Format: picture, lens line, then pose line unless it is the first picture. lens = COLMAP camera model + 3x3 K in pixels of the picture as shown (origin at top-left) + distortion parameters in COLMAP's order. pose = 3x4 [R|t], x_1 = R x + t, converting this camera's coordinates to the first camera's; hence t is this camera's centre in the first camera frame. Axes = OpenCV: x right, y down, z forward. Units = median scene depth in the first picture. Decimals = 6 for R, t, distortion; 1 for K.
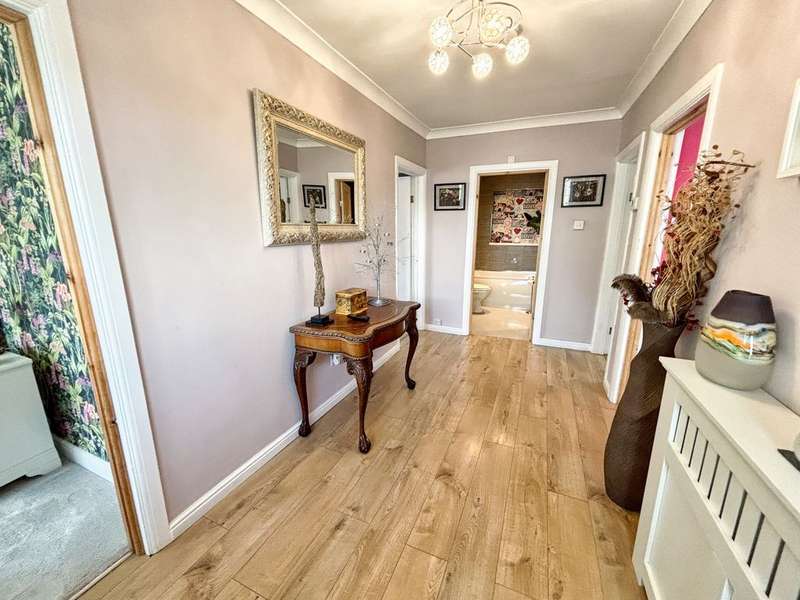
lens RADIAL K [[322.8, 0, 400.0], [0, 322.8, 300.0], [0, 0, 1]] dist [-0.000820, -0.000223]
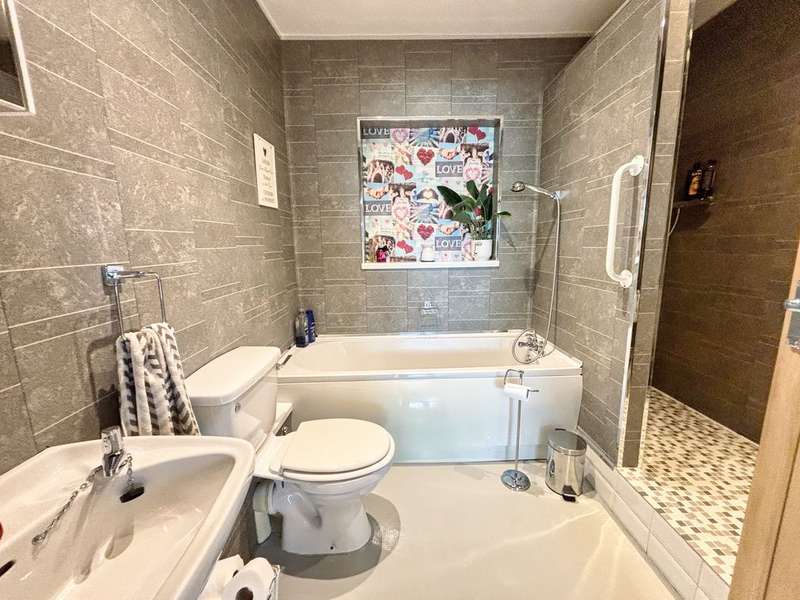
lens RADIAL K [[322.8, 0, 400.0], [0, 322.8, 300.0], [0, 0, 1]] dist [-0.000820, -0.000223]
pose [[0.907807, -0.089051, 0.409824, 0.162936], [0.110264, 0.993497, -0.028369, -0.121976], [-0.404633, 0.070942, 0.911723, 0.654594]]
